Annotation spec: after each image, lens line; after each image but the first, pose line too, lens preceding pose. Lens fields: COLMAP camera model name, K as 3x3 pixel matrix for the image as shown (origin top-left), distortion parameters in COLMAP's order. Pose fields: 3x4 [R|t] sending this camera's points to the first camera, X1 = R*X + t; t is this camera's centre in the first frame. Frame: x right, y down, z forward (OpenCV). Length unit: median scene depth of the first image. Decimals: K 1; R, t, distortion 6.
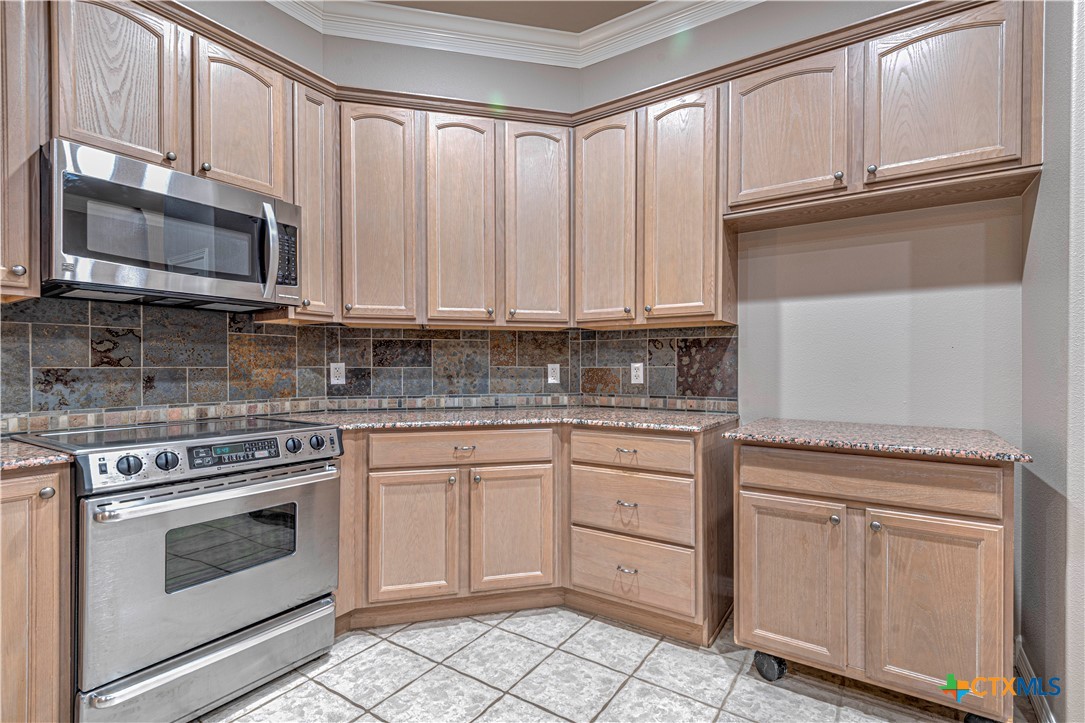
lens RADIAL K [[501.7, 0, 551.5], [0, 501.7, 368.8], [0, 0, 1]] dist [0.029703, -0.009496]
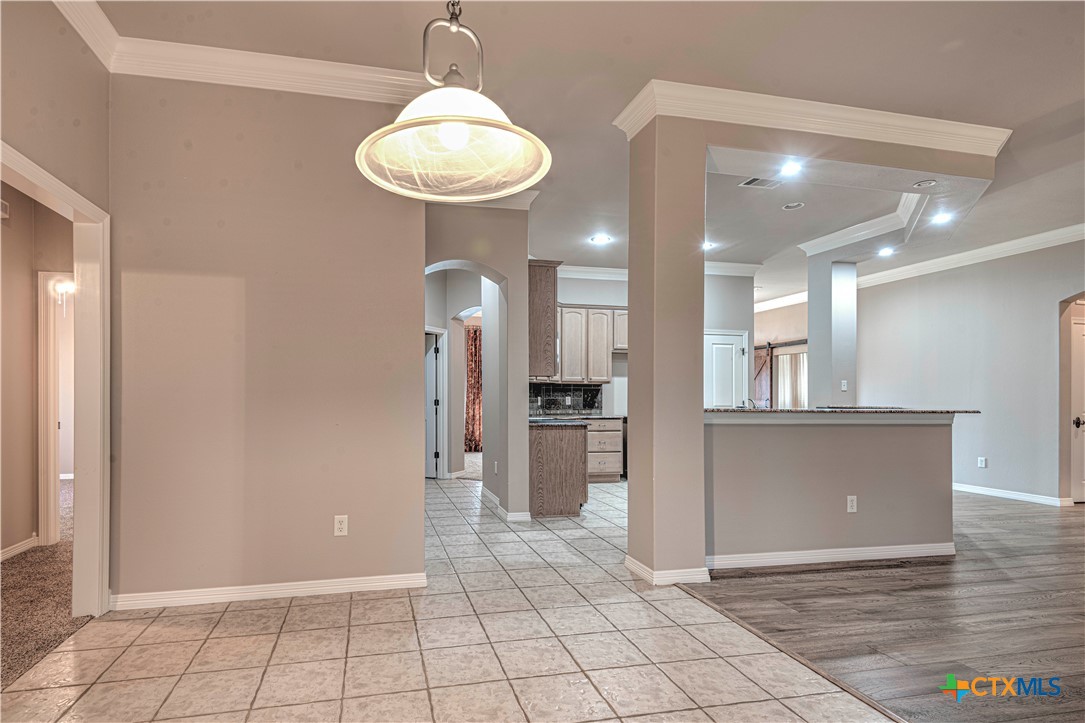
lens RADIAL K [[501.7, 0, 488.1], [0, 501.7, 395.6], [0, 0, 1]] dist [0.029703, -0.009496]
pose [[0.703809, 0.005887, 0.710365, -2.281867], [-0.001169, 0.999974, -0.007129, 0.000781], [-0.710388, 0.004186, 0.703798, -0.634764]]
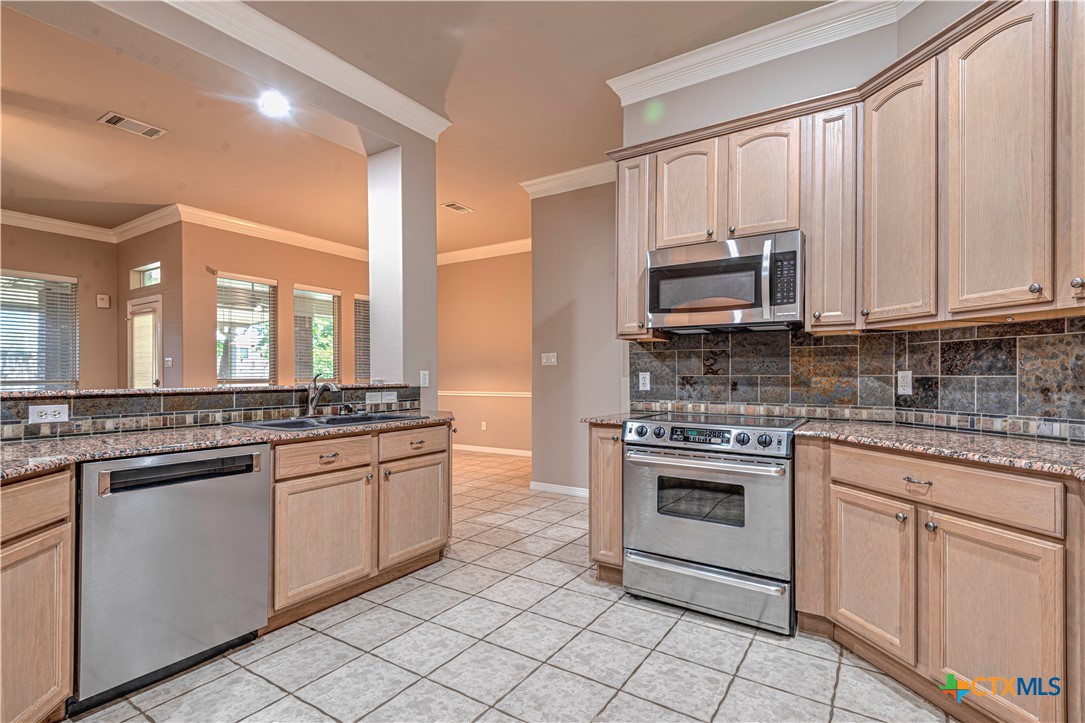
lens RADIAL K [[501.7, 0, 543.7], [0, 501.7, 373.9], [0, 0, 1]] dist [0.029703, -0.009496]
pose [[0.020574, -0.002020, -0.999786, 0.513361], [-0.004103, 0.999989, -0.002105, -0.001956], [0.999780, 0.004145, 0.020565, 0.357012]]
